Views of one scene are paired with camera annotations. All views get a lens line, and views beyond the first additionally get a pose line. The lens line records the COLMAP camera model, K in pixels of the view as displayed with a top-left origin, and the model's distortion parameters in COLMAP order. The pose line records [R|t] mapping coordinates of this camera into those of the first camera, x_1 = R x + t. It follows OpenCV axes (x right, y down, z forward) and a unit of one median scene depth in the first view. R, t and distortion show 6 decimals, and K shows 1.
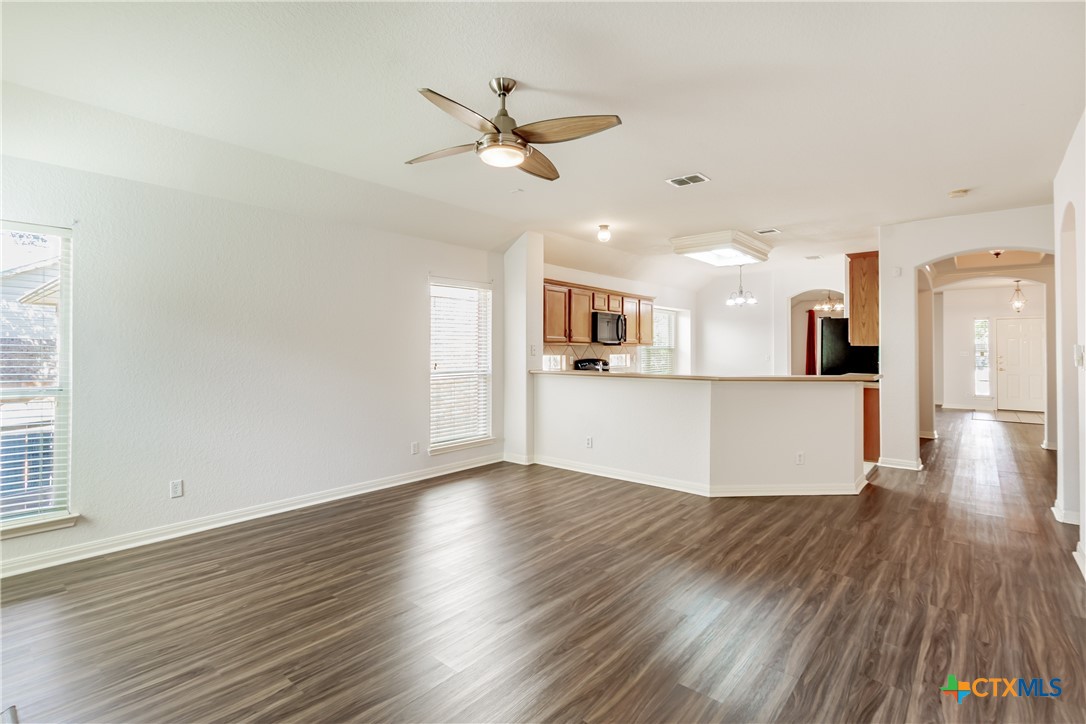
lens RADIAL K [[518.5, 0, 544.7], [0, 518.5, 340.4], [0, 0, 1]] dist [-0.000636, -0.000210]
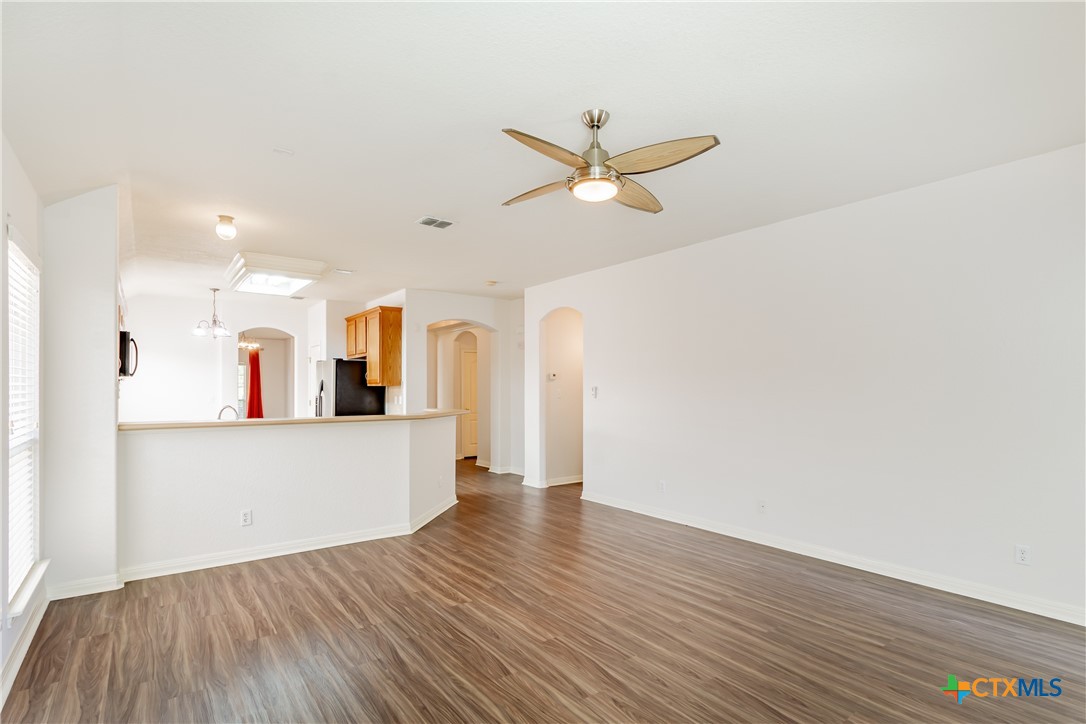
lens RADIAL K [[530.4, 0, 543.3], [0, 530.4, 387.8], [0, 0, 1]] dist [0.000437, 0.000024]
pose [[0.226740, 0.000897, 0.973955, -0.700239], [-0.013472, 0.999907, 0.002215, 0.010083], [-0.973862, -0.013623, 0.226731, 0.566785]]
